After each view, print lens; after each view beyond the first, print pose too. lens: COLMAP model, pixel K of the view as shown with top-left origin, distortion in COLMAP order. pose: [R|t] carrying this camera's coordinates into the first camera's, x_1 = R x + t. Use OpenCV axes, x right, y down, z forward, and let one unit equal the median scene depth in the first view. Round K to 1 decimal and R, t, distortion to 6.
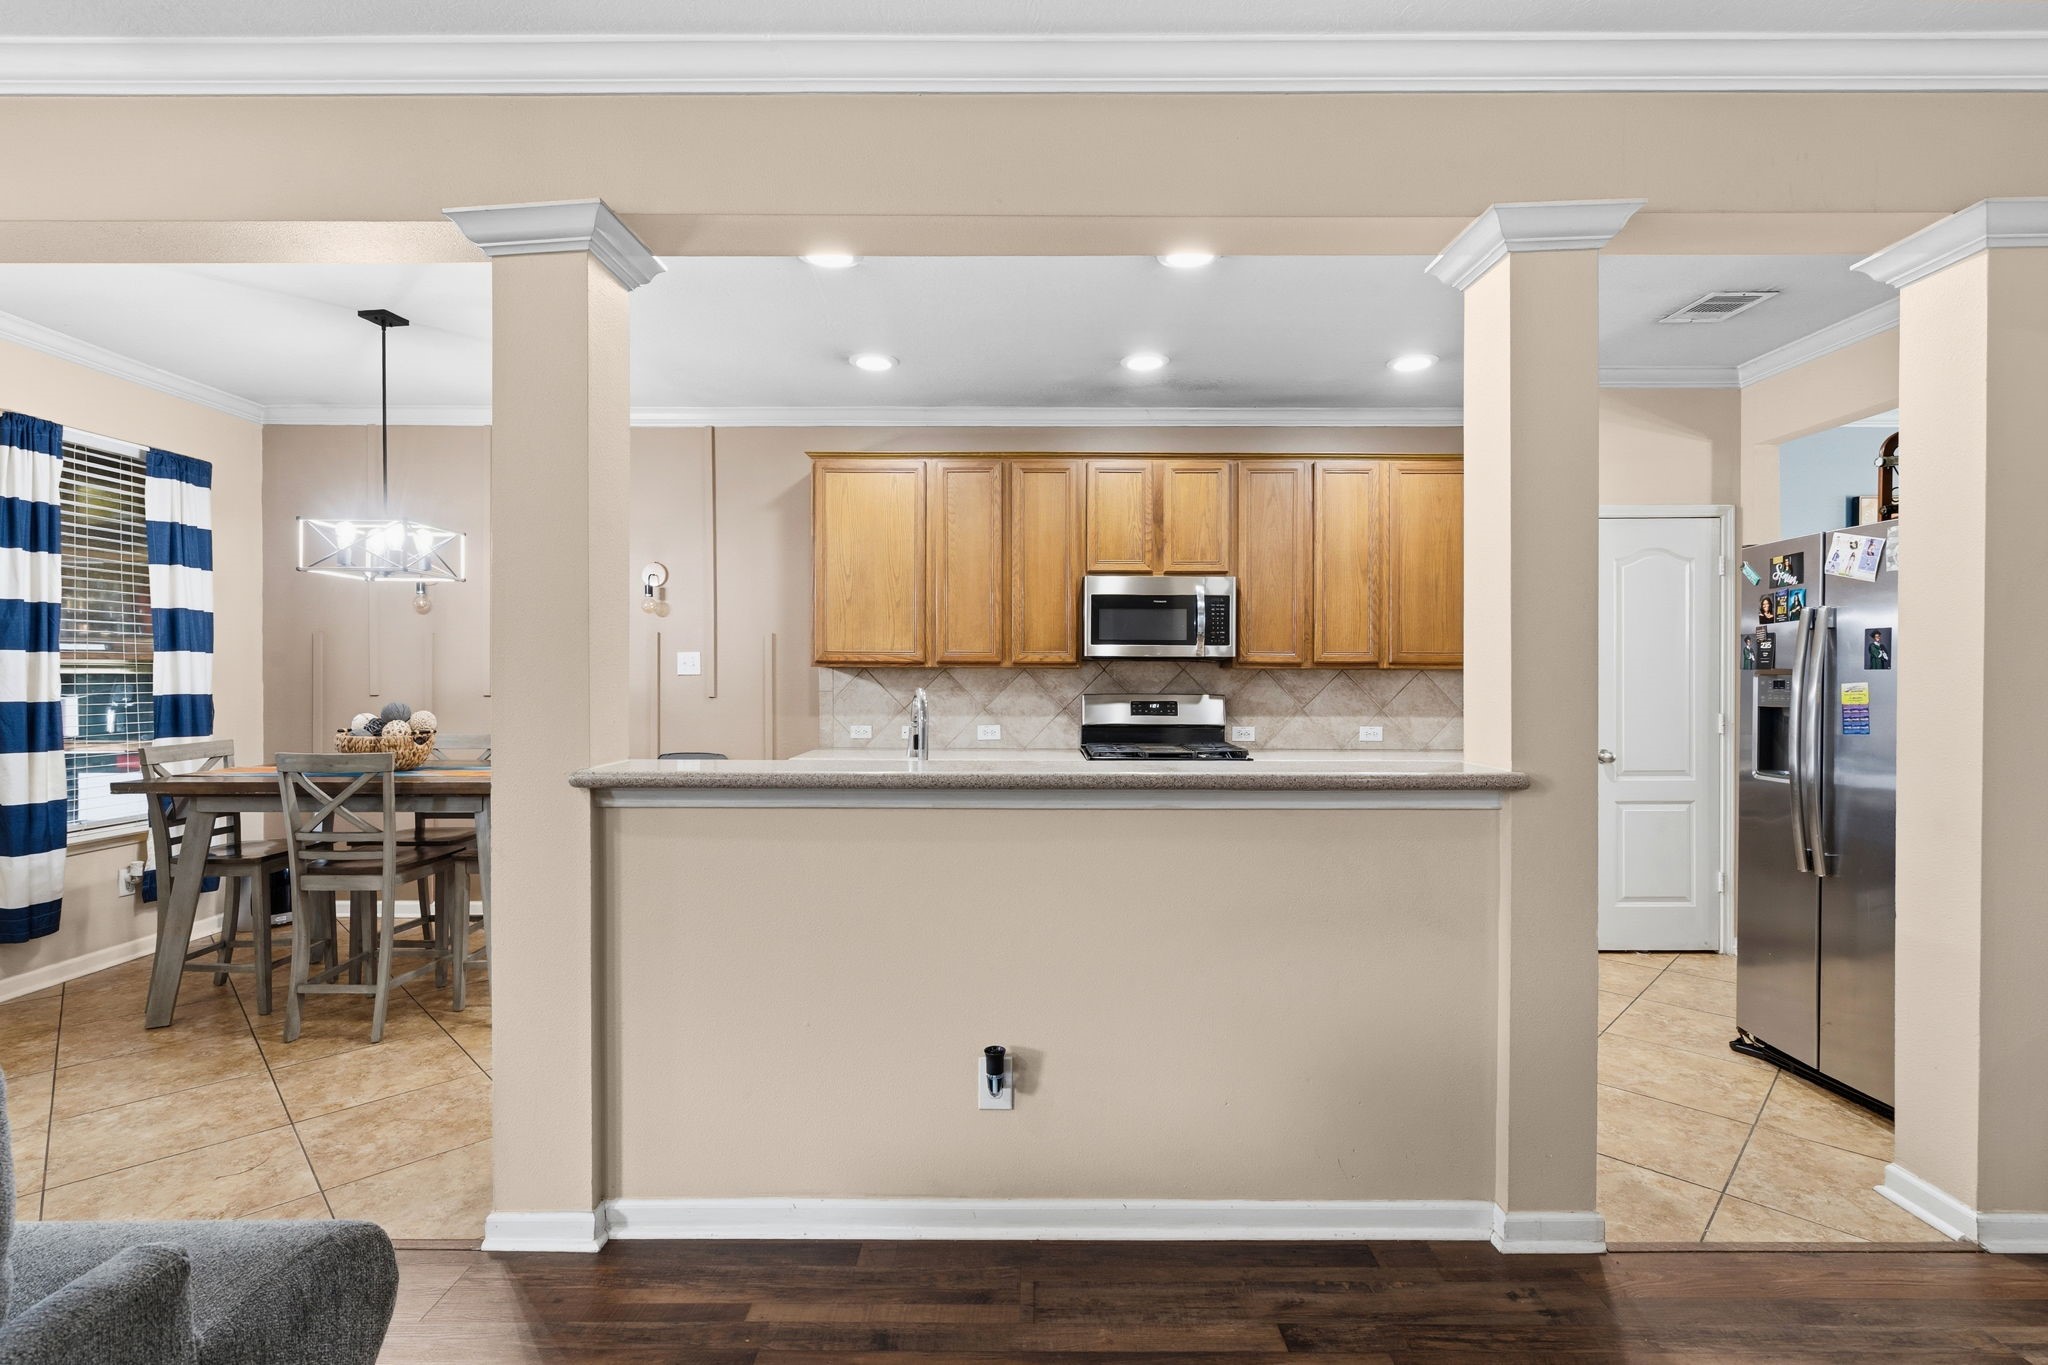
lens RADIAL K [[935.3, 0, 1022.0], [0, 935.3, 678.5], [0, 0, 1]] dist [-0.000243, 0.000395]
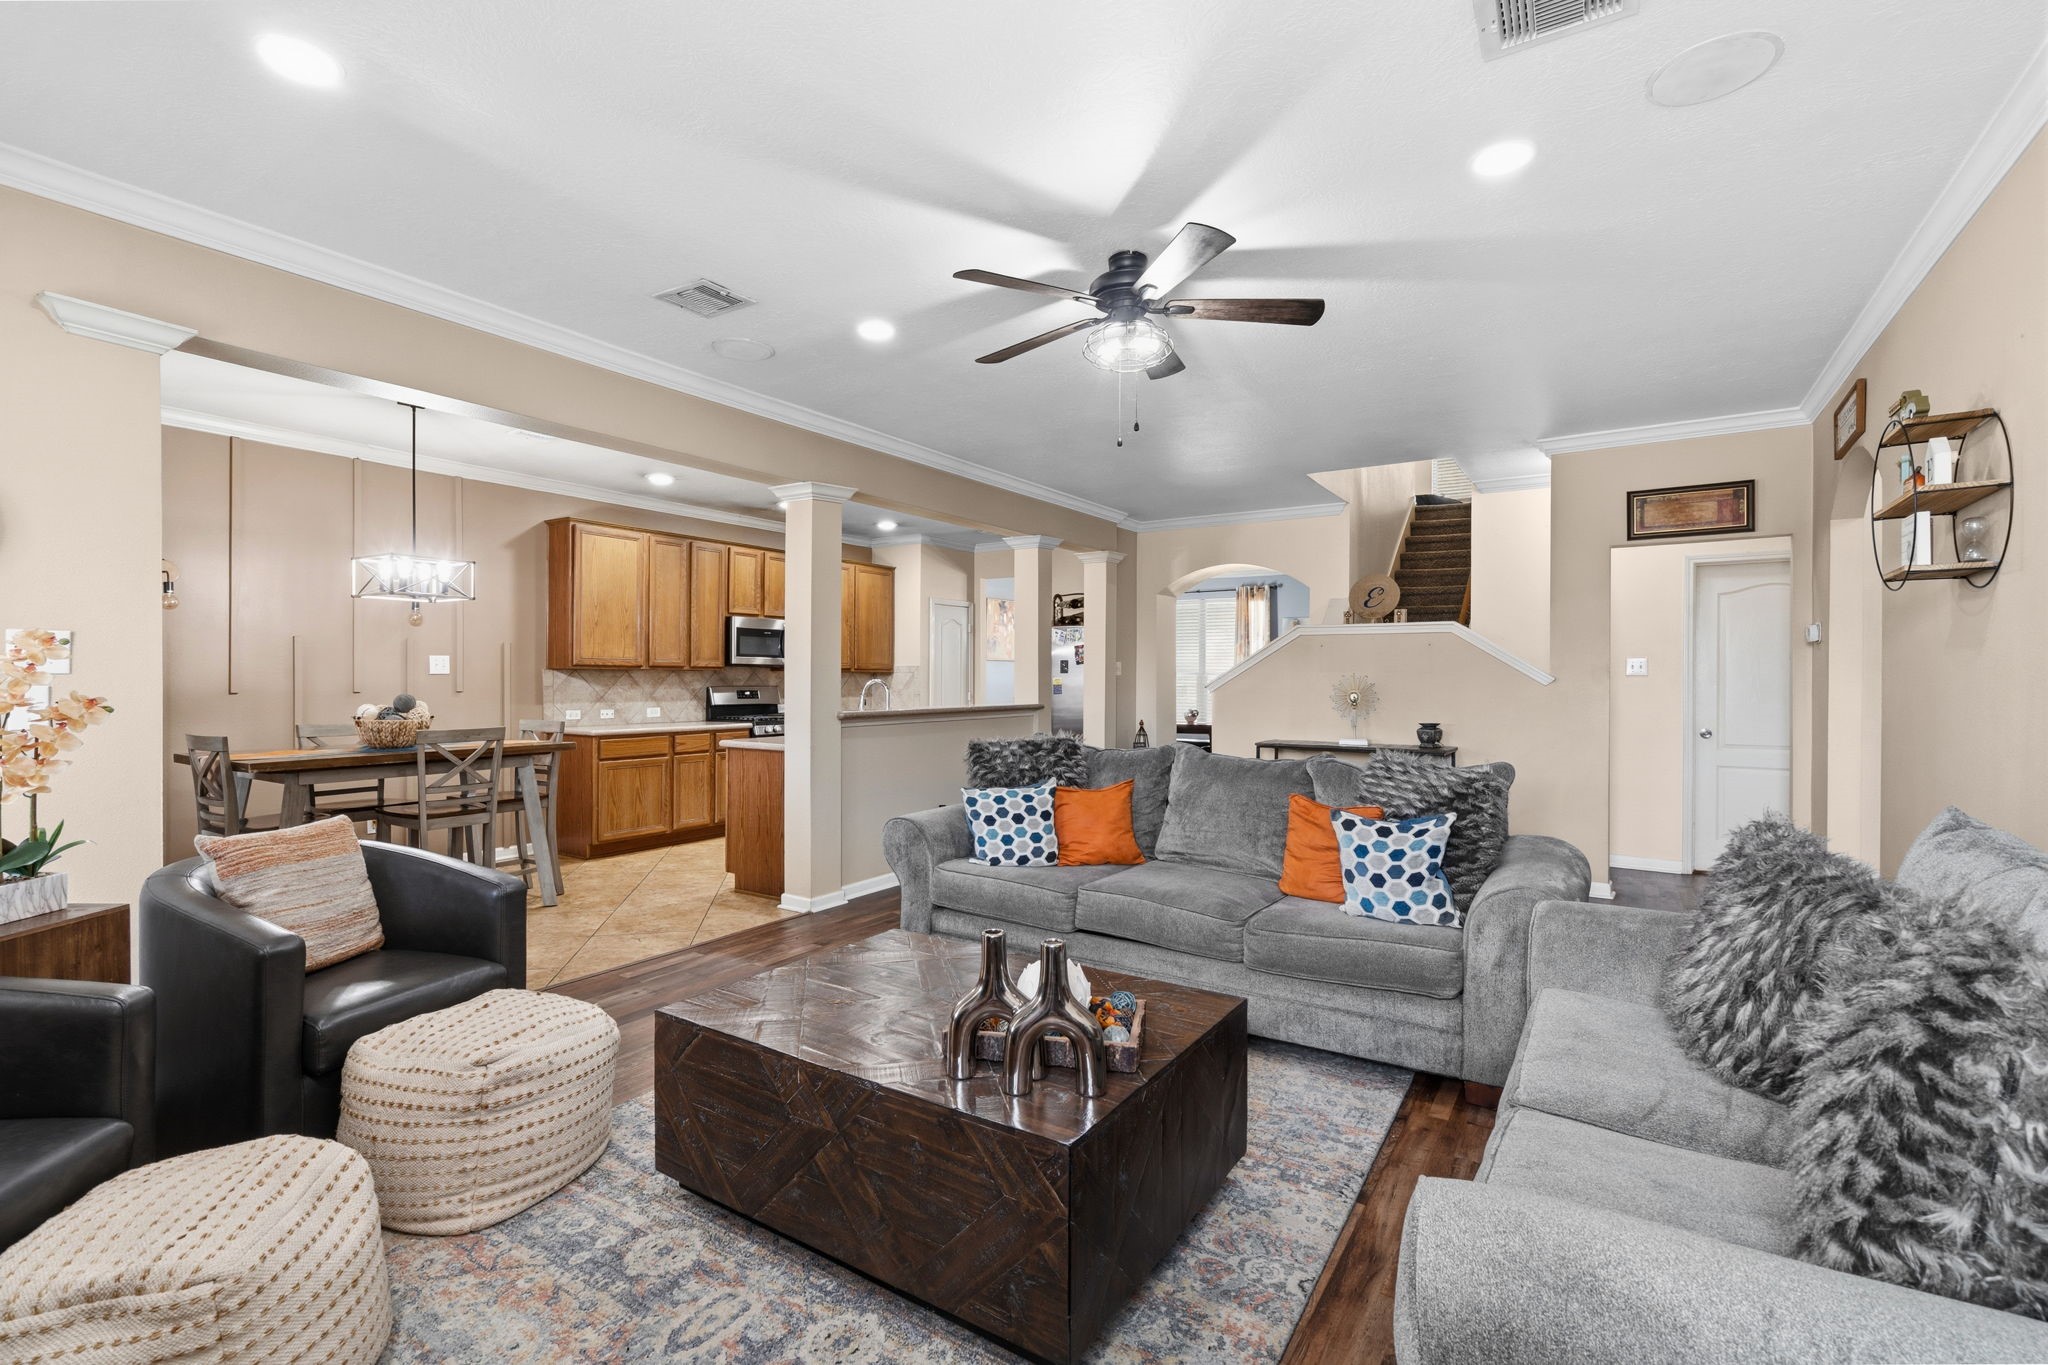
lens RADIAL K [[918.0, 0, 1026.1], [0, 918.0, 694.6], [0, 0, 1]] dist [-0.004236, 0.000809]
pose [[0.540790, -0.016150, 0.841003, -1.138860], [0.002425, 0.999841, 0.017641, 0.004852], [-0.841154, -0.007500, 0.540744, -0.367009]]
